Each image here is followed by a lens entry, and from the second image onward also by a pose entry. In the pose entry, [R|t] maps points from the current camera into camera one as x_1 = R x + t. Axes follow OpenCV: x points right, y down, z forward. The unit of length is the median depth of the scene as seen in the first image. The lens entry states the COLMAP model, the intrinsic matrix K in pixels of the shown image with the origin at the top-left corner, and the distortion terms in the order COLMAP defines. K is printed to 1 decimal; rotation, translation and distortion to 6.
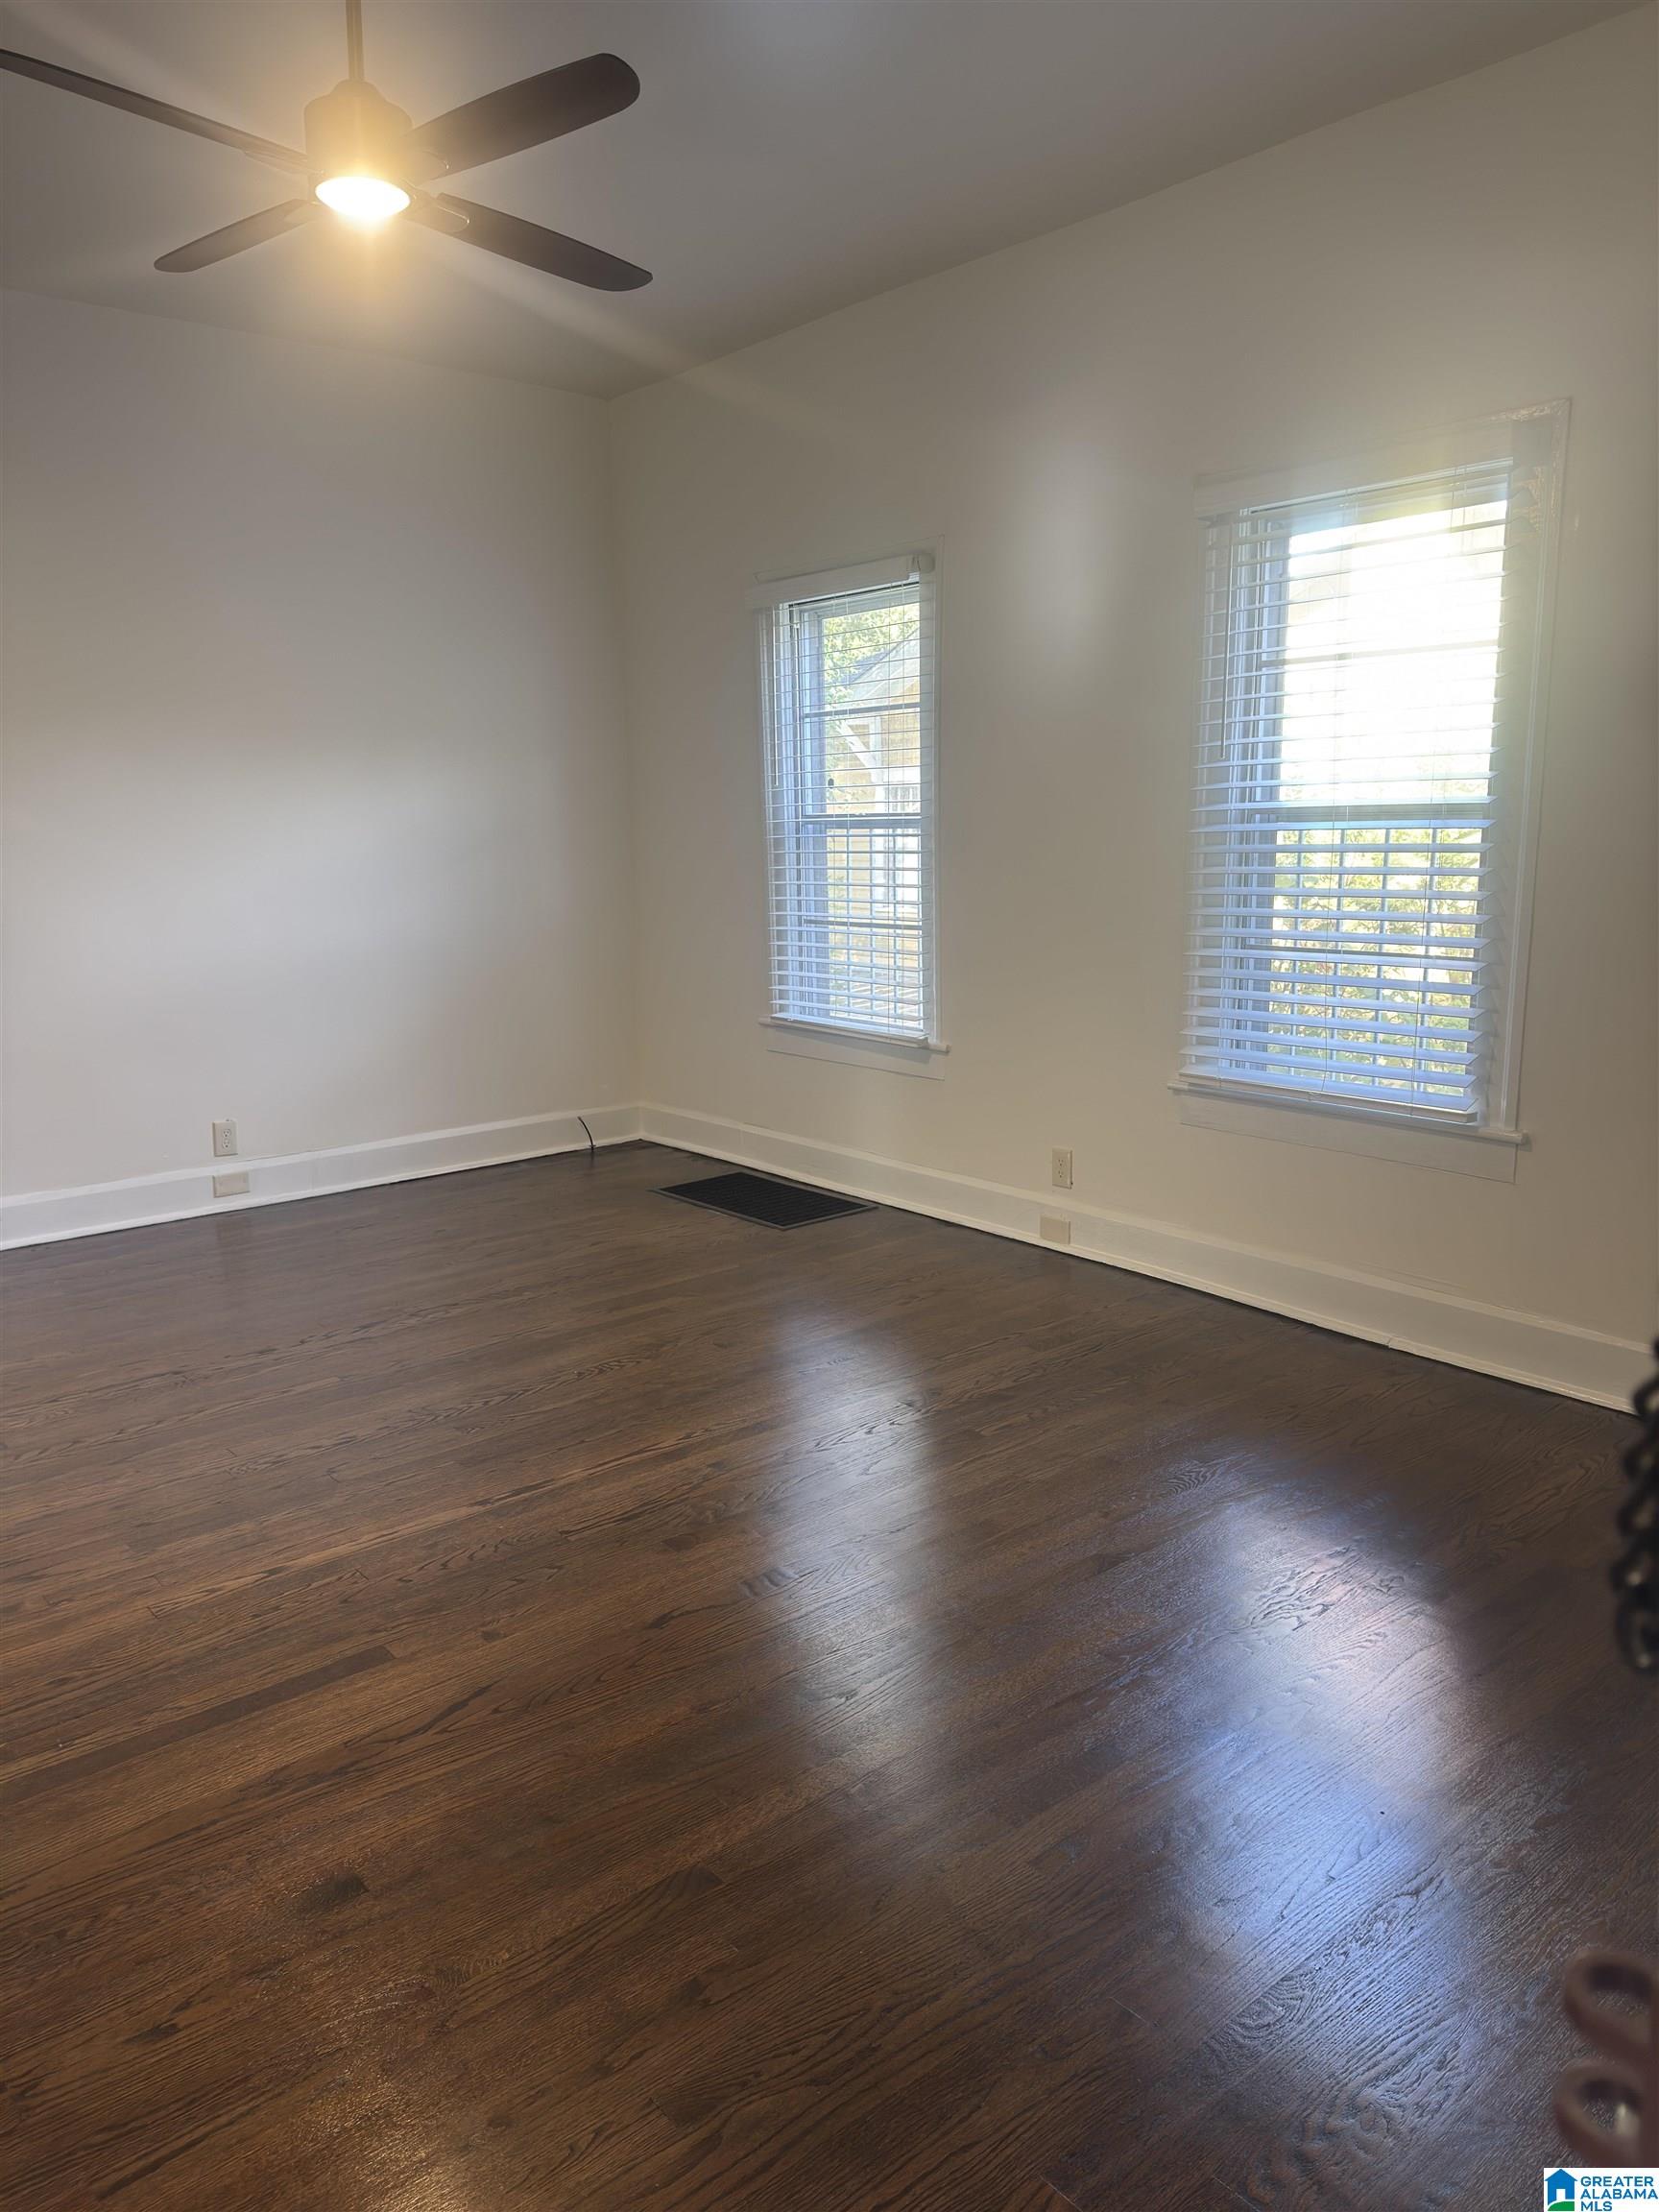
lens RADIAL K [[1554.4, 0, 836.3], [0, 1554.4, 1098.8], [0, 0, 1]] dist [0.066895, -0.094605]
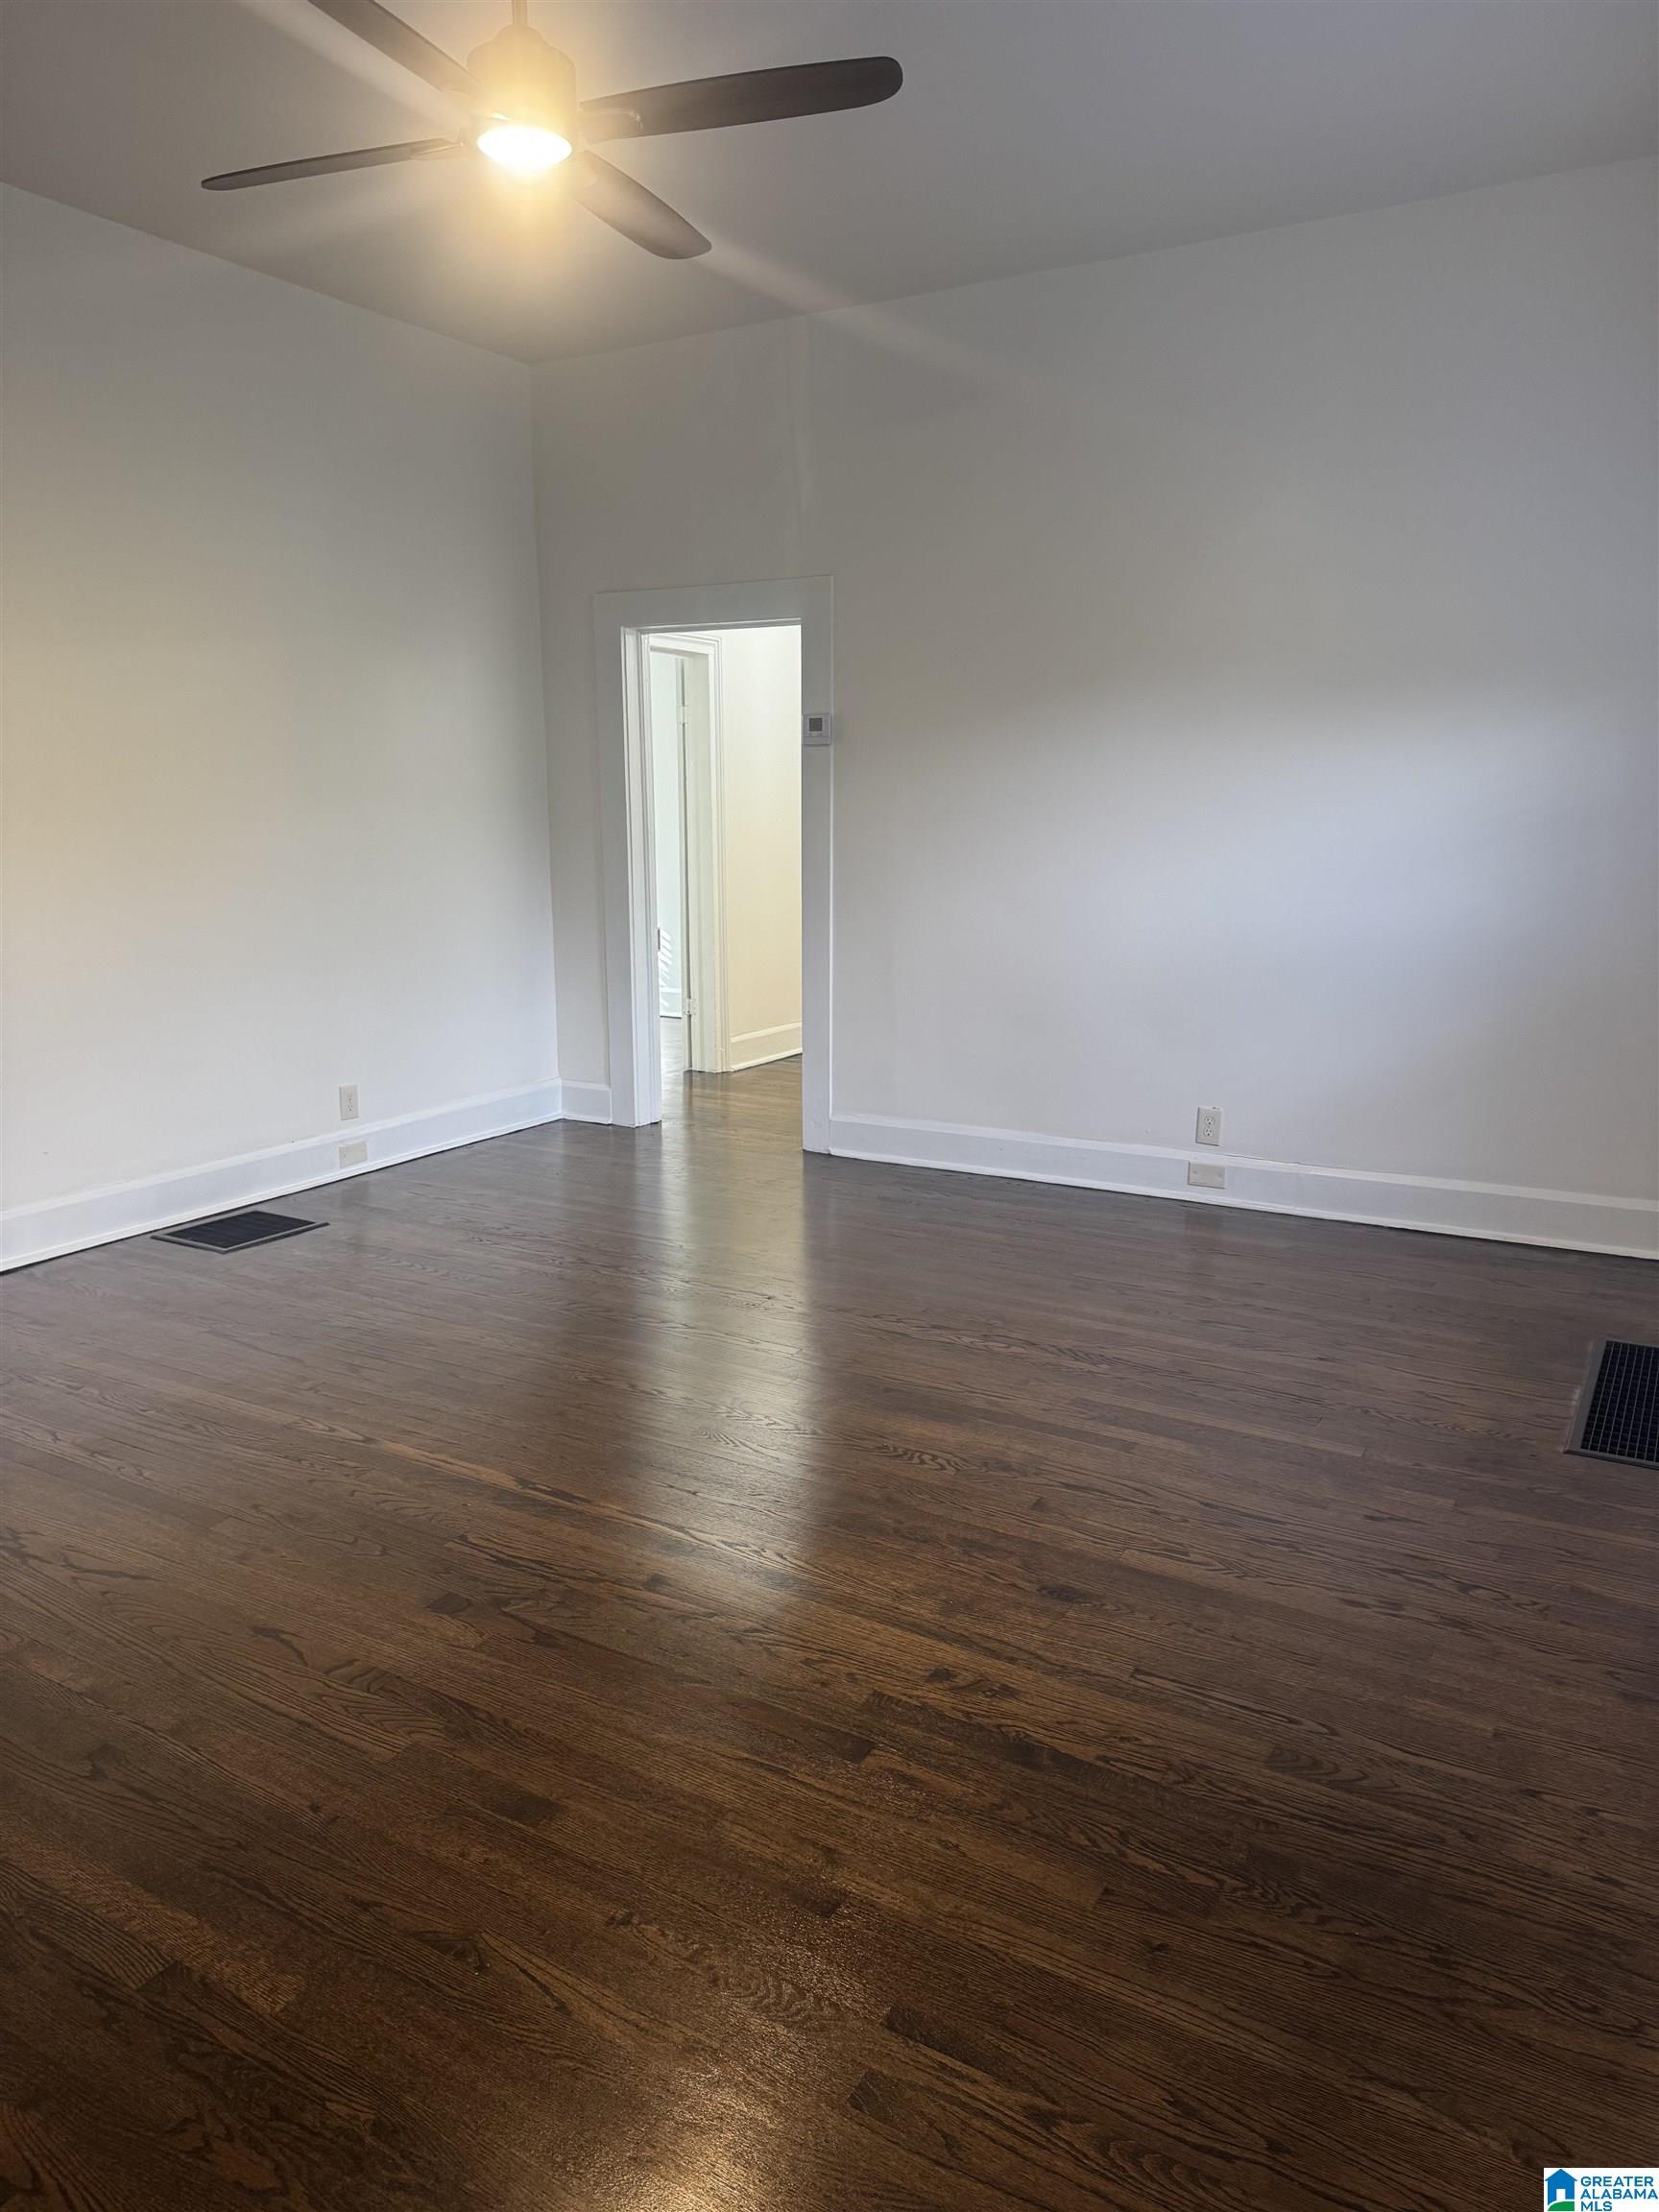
lens RADIAL K [[1554.4, 0, 818.9], [0, 1554.4, 1121.7], [0, 0, 1]] dist [0.066895, -0.094605]
pose [[0.328399, 0.210875, -0.920698, 0.491707], [-0.176723, 0.971264, 0.159422, -0.106492], [0.927859, 0.110355, 0.356229, 0.576032]]
